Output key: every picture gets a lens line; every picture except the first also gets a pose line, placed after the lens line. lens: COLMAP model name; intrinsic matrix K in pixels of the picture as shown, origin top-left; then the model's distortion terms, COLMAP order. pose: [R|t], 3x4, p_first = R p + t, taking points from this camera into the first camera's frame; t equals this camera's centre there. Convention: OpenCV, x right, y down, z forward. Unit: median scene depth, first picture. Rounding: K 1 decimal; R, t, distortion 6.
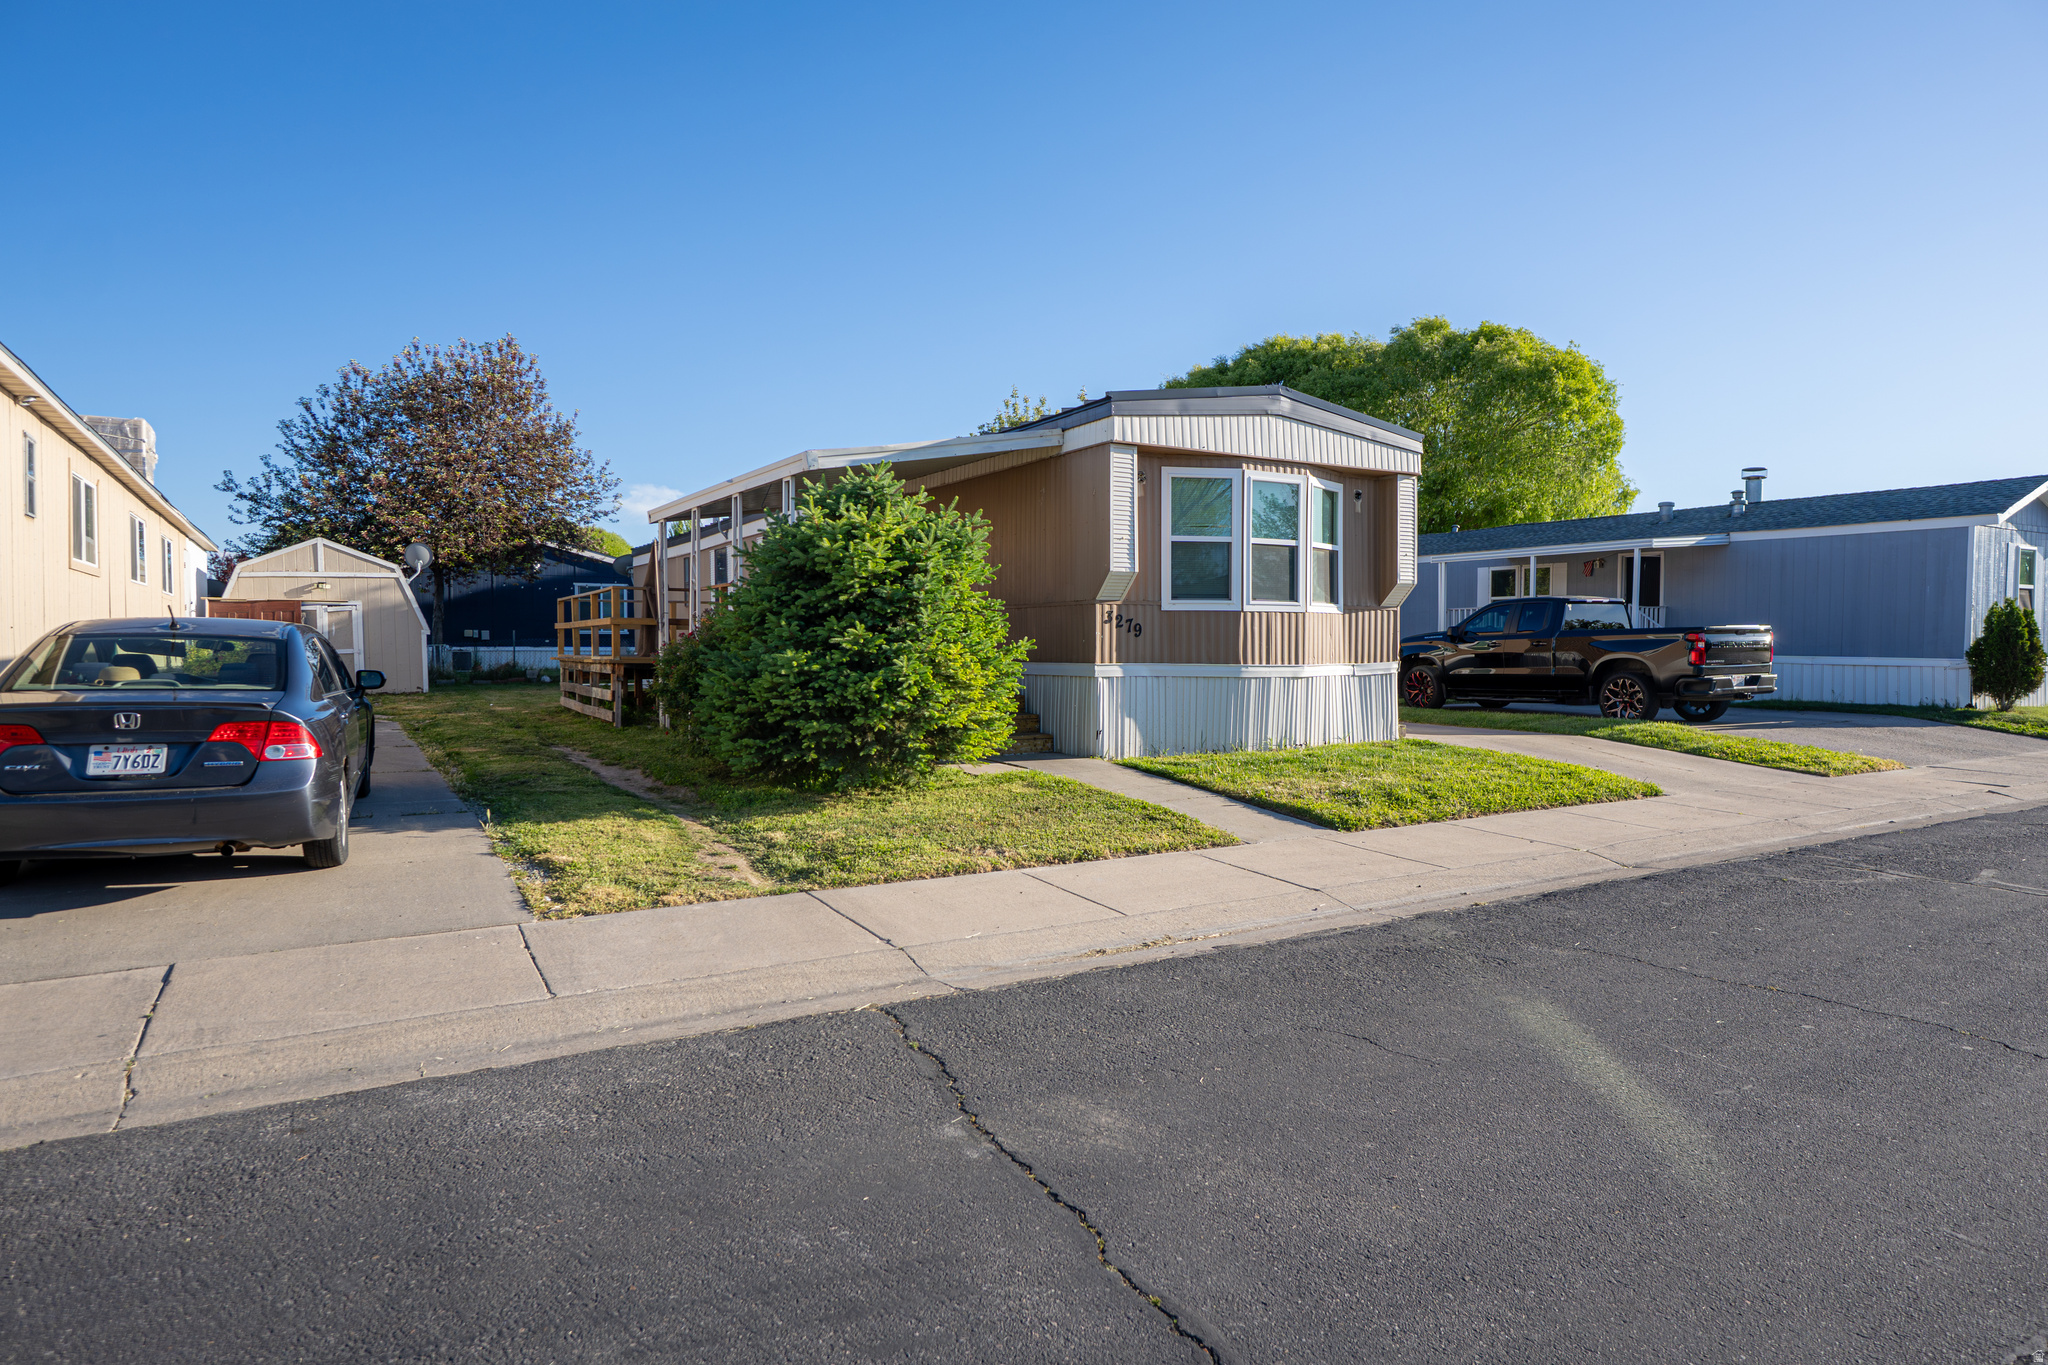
lens RADIAL K [[1192.0, 0, 1017.7], [0, 1192.0, 674.4], [0, 0, 1]] dist [-0.029943, 0.003432]
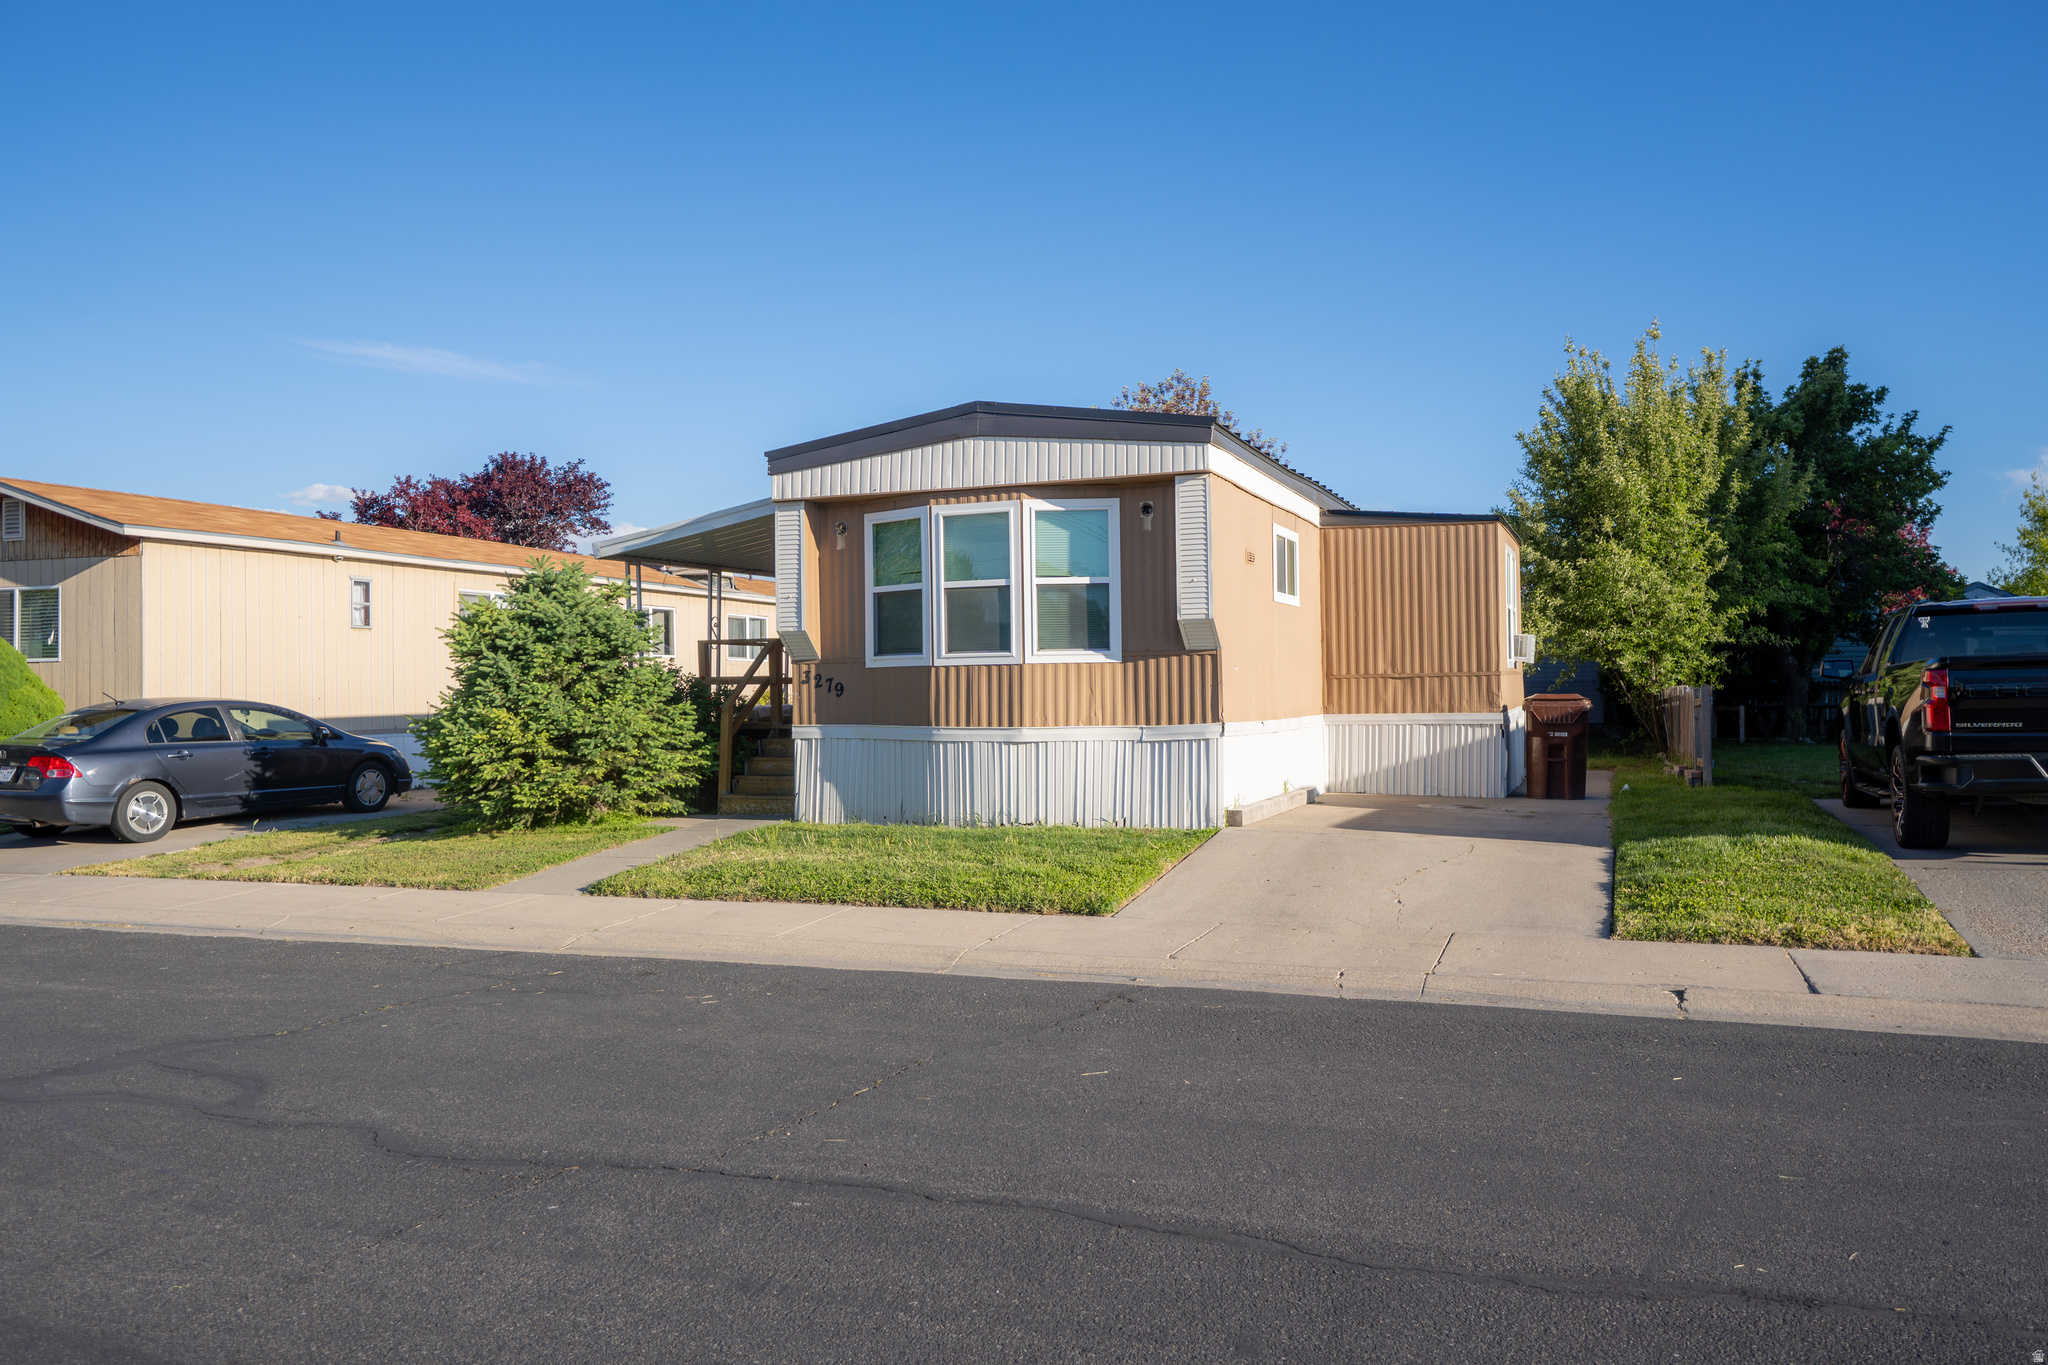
lens RADIAL K [[1529.6, 0, 1026.4], [0, 1529.6, 683.8], [0, 0, 1]] dist [0.000496, 0.000487]
pose [[0.619182, -0.014291, -0.785118, 1.116612], [-0.005294, 0.999736, -0.022372, -0.015061], [0.785230, 0.018009, 0.618942, 0.353360]]
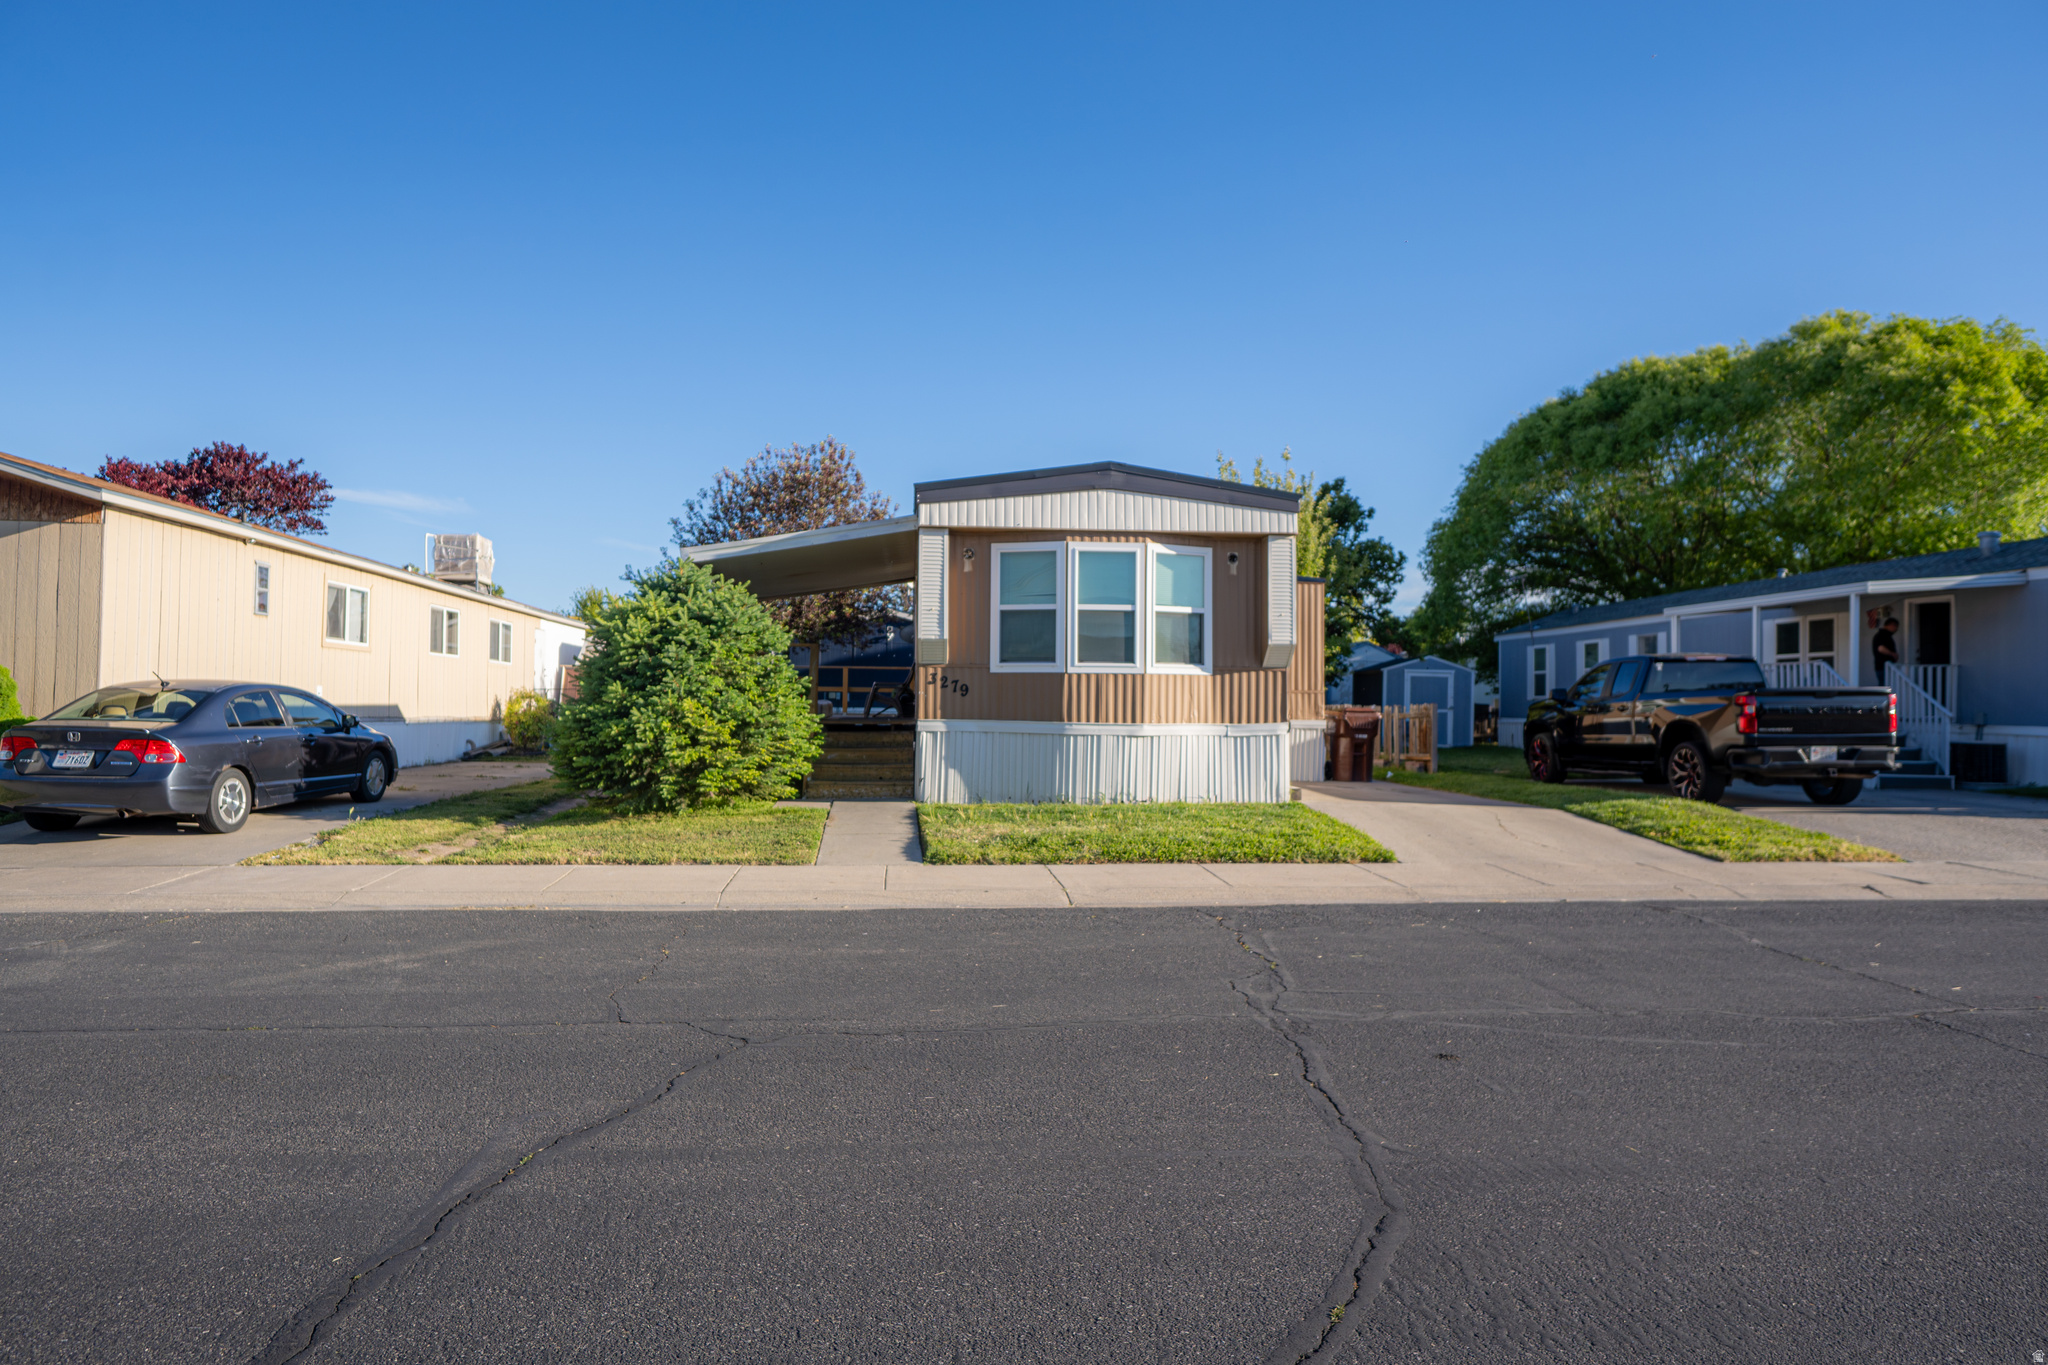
lens RADIAL K [[1258.2, 0, 1016.9], [0, 1258.2, 689.6], [0, 0, 1]] dist [-0.025128, 0.002487]
pose [[0.903225, 0.001158, -0.429167, 0.634596], [-0.018946, 0.999129, -0.037178, 0.005032], [0.428750, 0.041711, 0.902460, -0.044437]]
